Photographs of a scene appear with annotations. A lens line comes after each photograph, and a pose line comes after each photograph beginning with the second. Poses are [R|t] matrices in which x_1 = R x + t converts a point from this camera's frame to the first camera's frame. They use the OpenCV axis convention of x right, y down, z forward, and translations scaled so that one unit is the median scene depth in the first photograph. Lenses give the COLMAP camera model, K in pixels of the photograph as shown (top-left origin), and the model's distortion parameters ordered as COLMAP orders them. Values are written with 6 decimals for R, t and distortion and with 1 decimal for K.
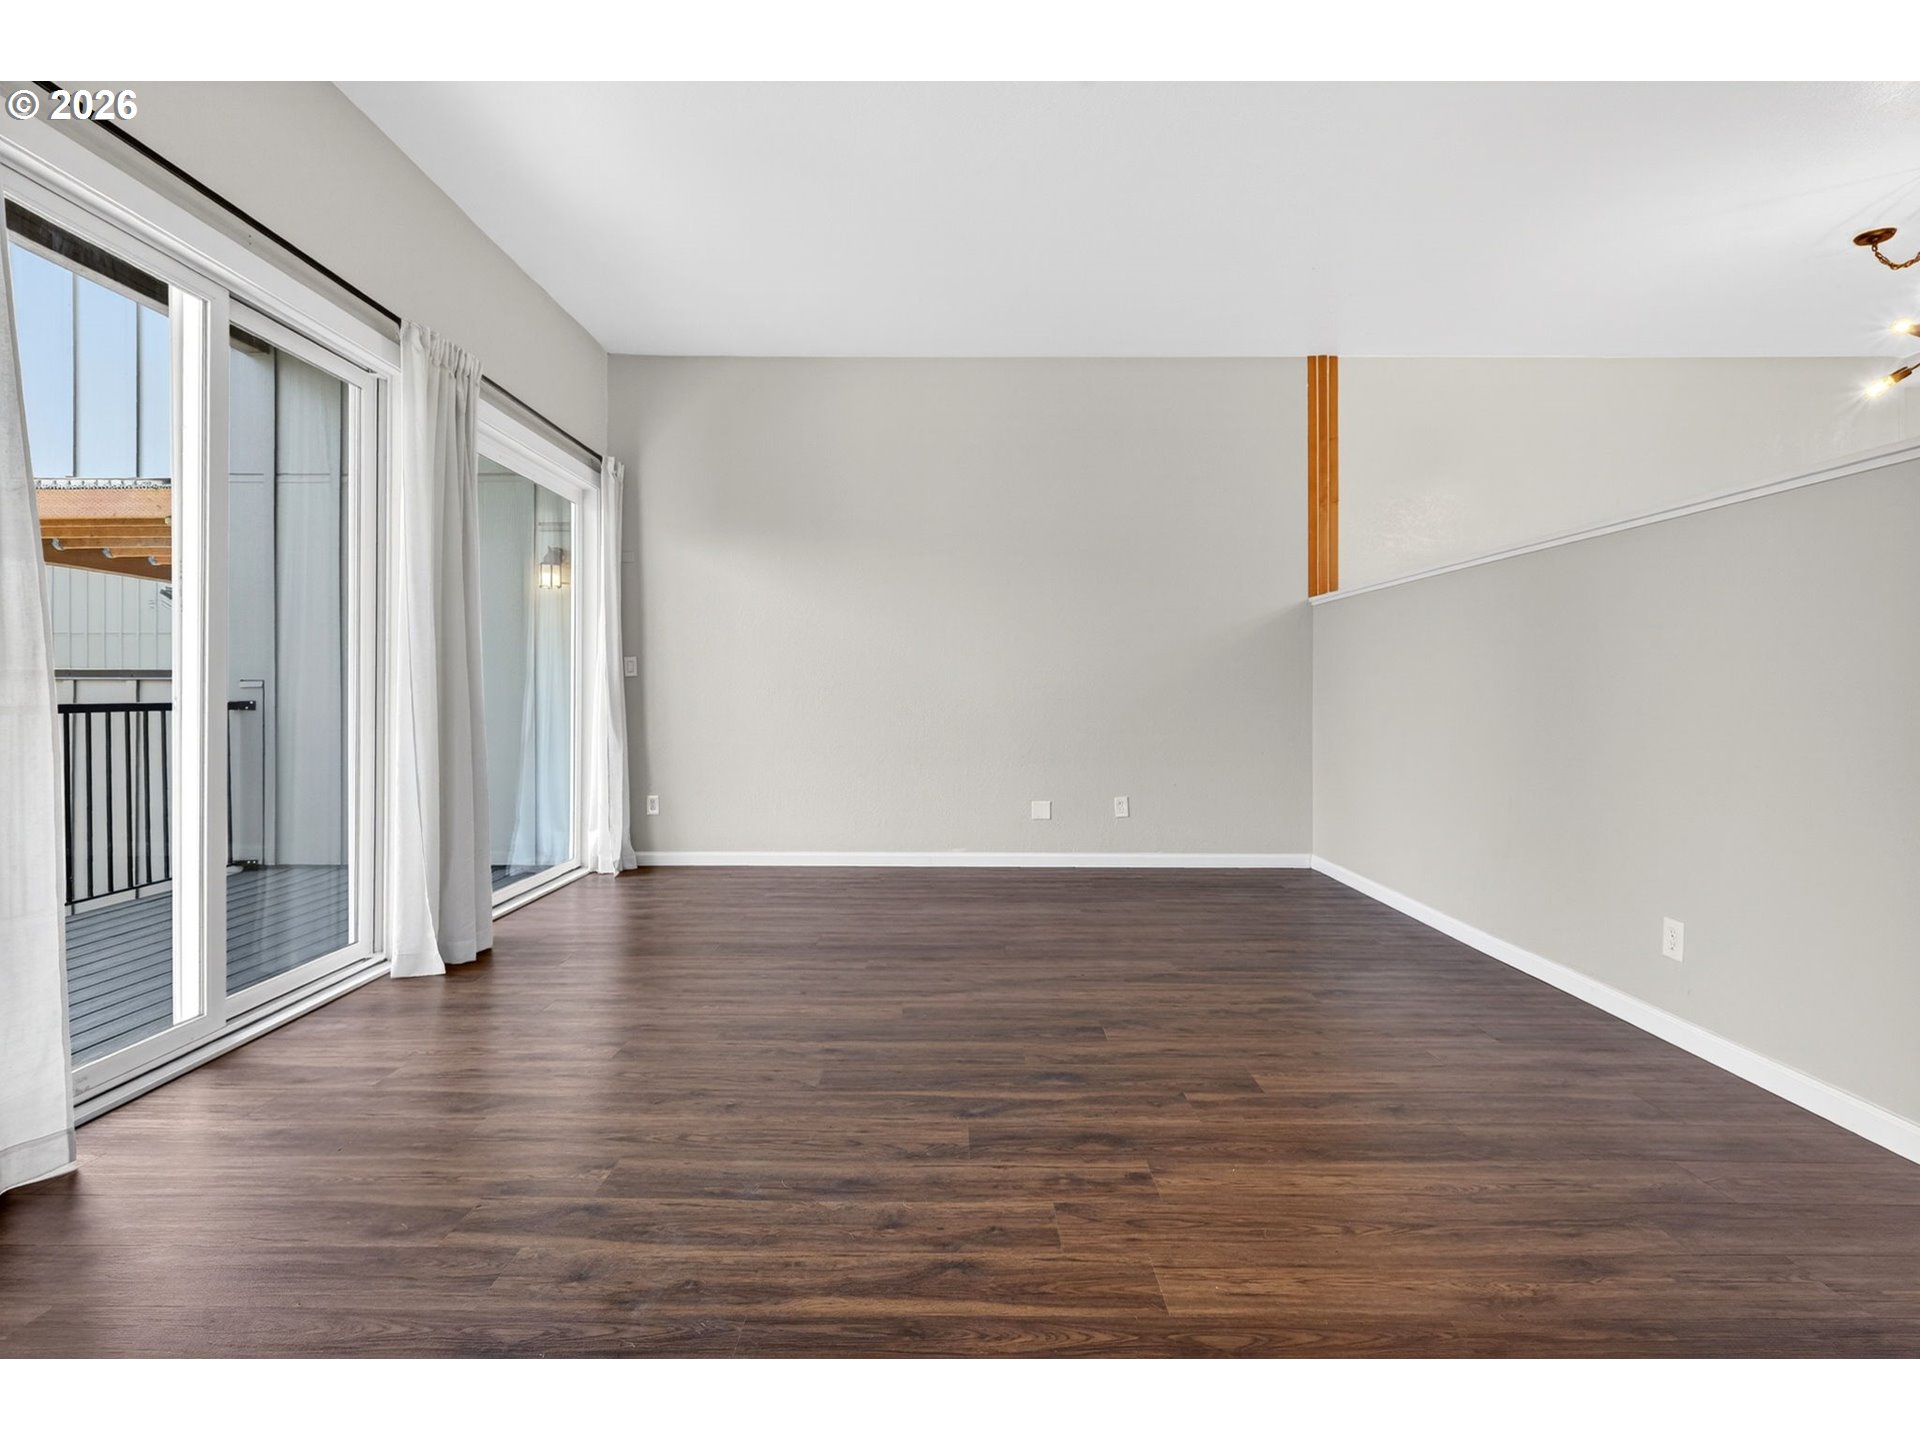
lens RADIAL K [[928.8, 0, 942.2], [0, 928.8, 714.2], [0, 0, 1]] dist [0.003761, -0.001749]
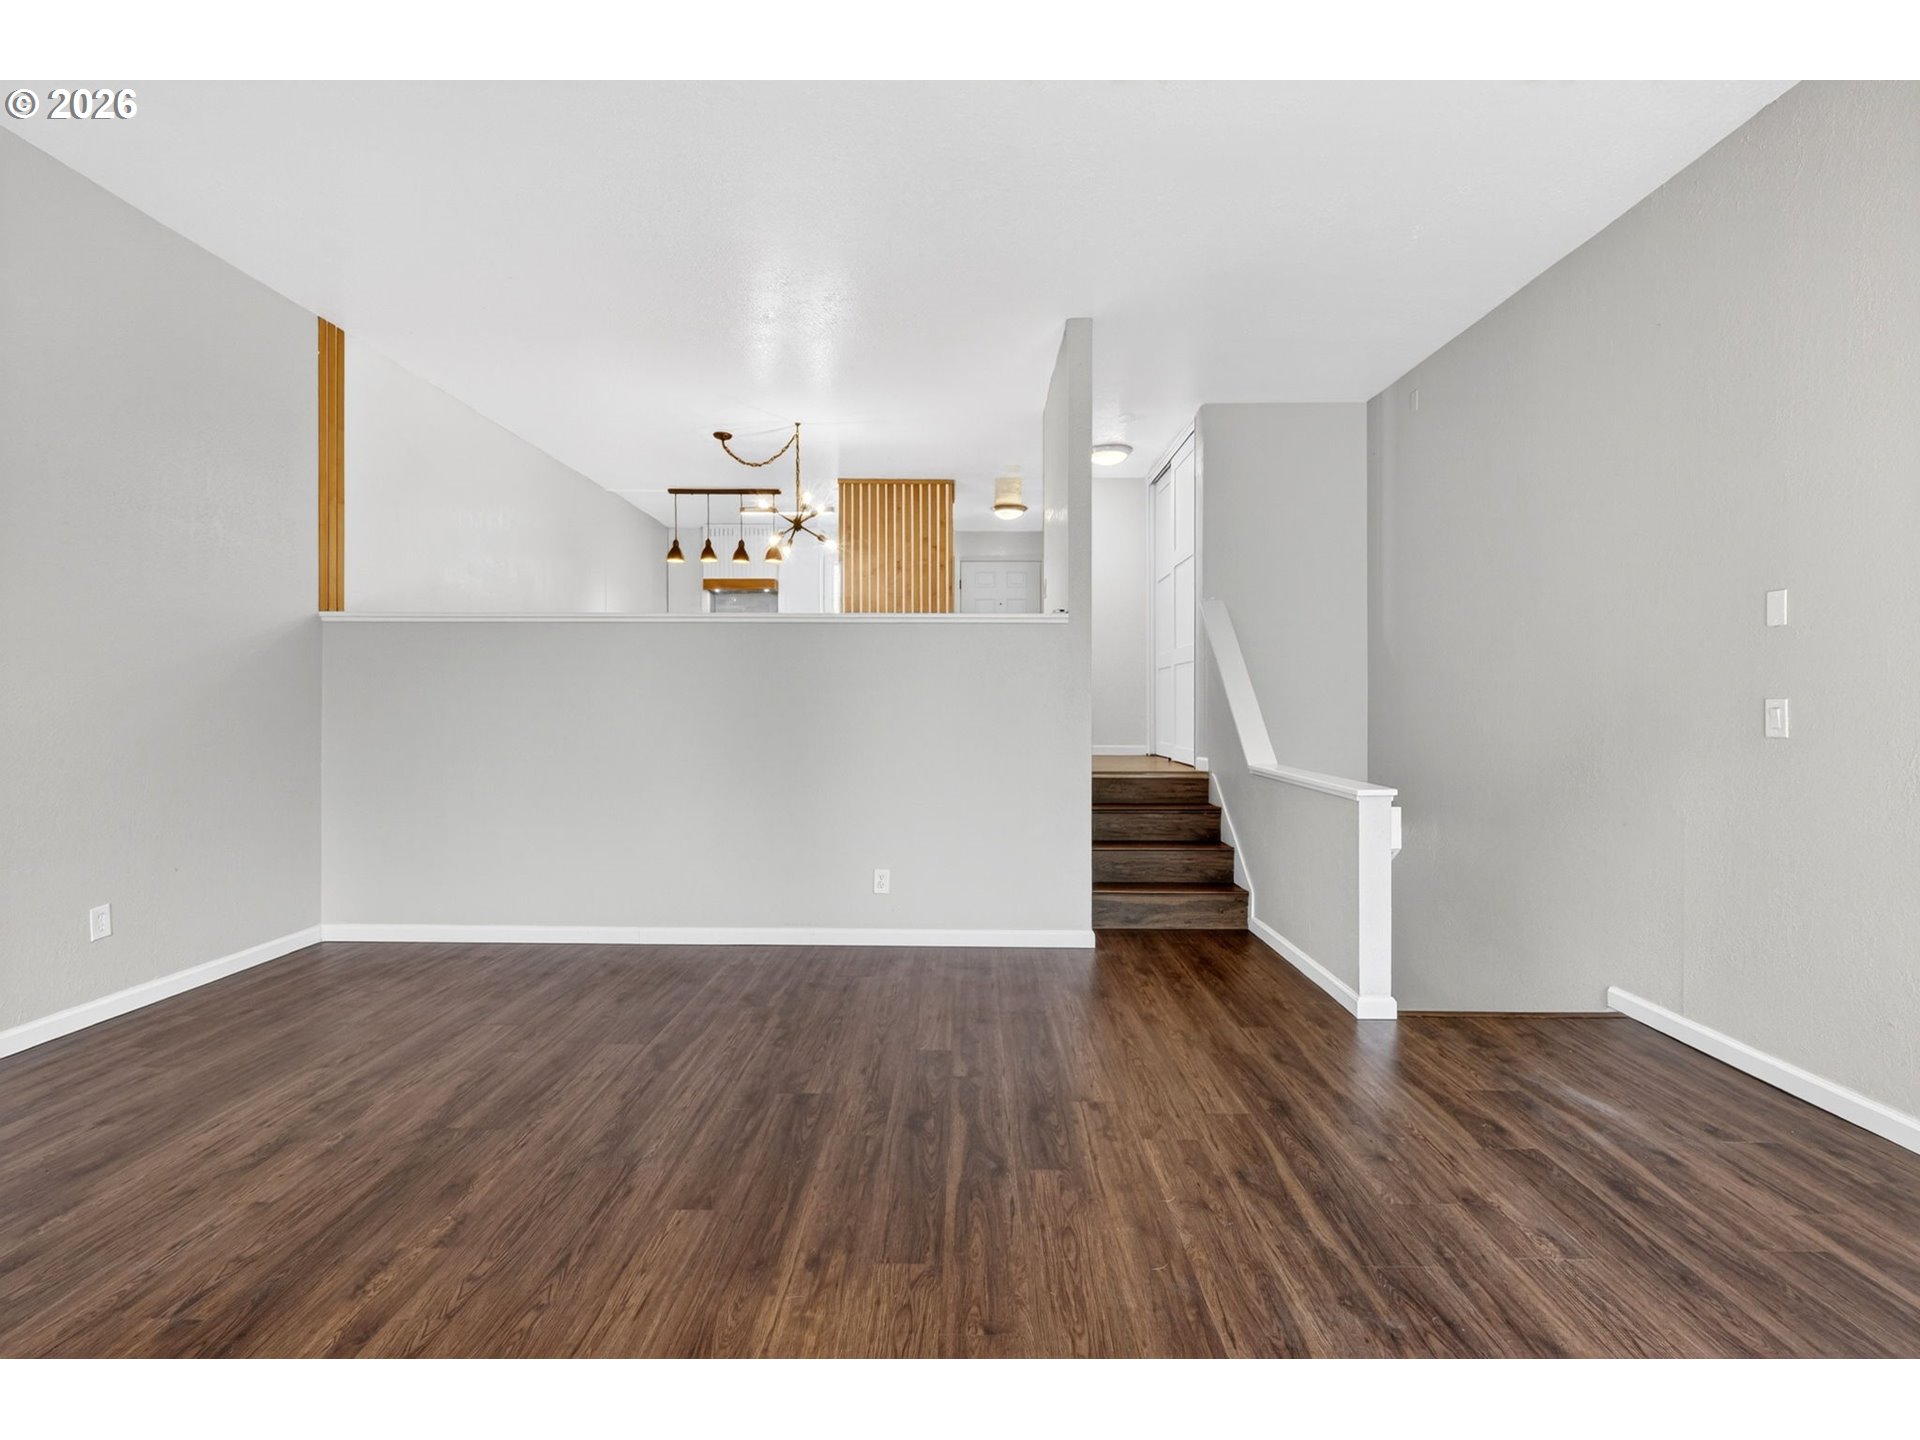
lens RADIAL K [[928.8, 0, 945.0], [0, 928.8, 710.3], [0, 0, 1]] dist [0.003761, -0.001749]
pose [[-0.003345, -0.010013, 0.999944, -1.197953], [0.018243, 0.999783, 0.010072, -0.103508], [-0.999828, 0.018275, -0.003162, 1.274763]]
